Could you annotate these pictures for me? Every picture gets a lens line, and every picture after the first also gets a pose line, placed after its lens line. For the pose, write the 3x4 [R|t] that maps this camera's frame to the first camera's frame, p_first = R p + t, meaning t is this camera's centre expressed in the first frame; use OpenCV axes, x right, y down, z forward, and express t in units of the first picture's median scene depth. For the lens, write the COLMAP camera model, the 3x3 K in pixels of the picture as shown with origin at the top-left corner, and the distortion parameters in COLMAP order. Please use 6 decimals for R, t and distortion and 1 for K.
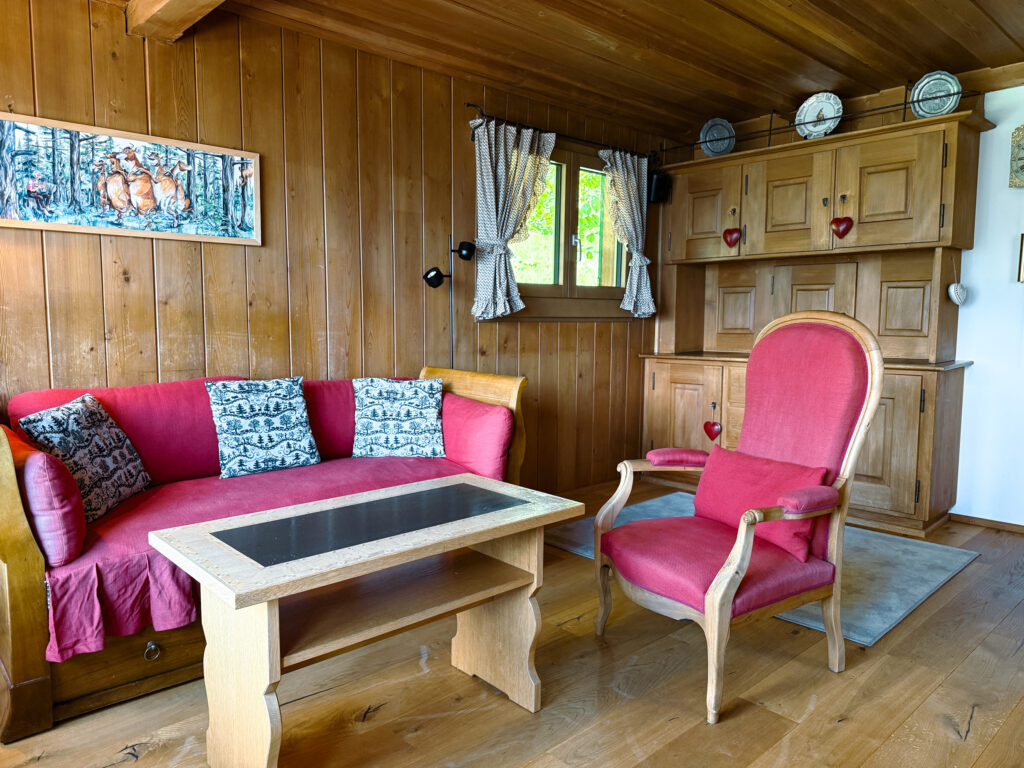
lens RADIAL K [[727.1, 0, 512.0], [0, 727.1, 384.0], [0, 0, 1]] dist [0.022770, -0.000698]
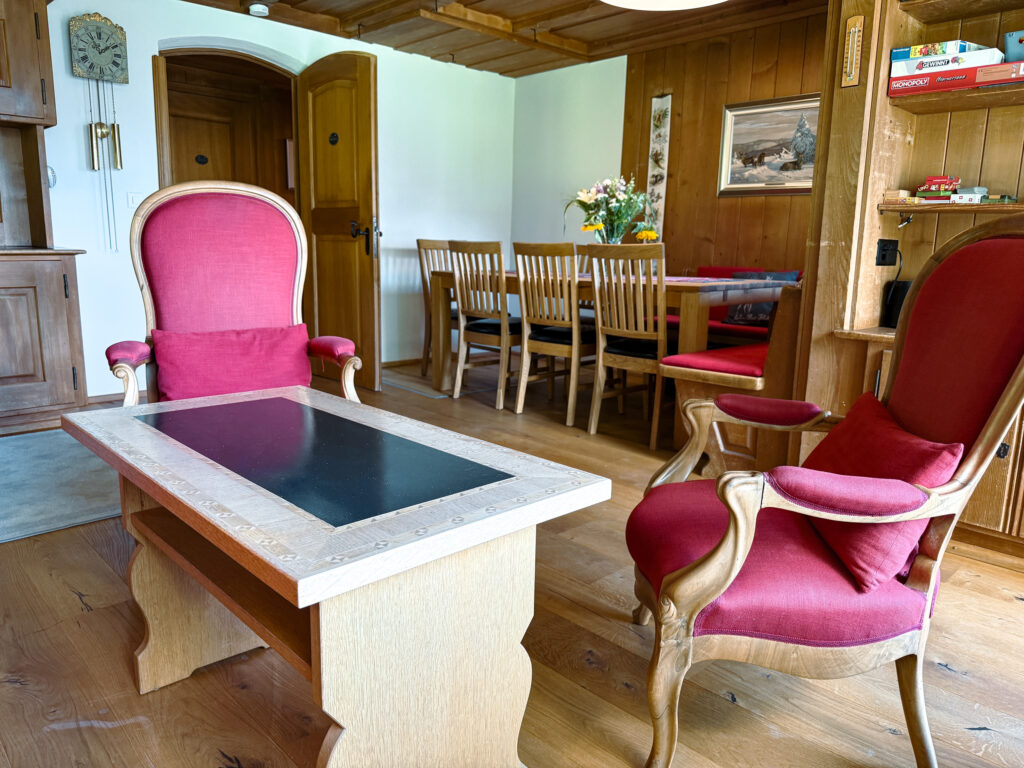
lens RADIAL K [[727.1, 0, 512.0], [0, 727.1, 384.0], [0, 0, 1]] dist [0.022770, -0.000698]
pose [[-0.016086, -0.190200, 0.981614, -0.676774], [0.072617, 0.978926, 0.190869, 0.010287], [-0.997230, 0.074352, -0.001936, 0.644892]]
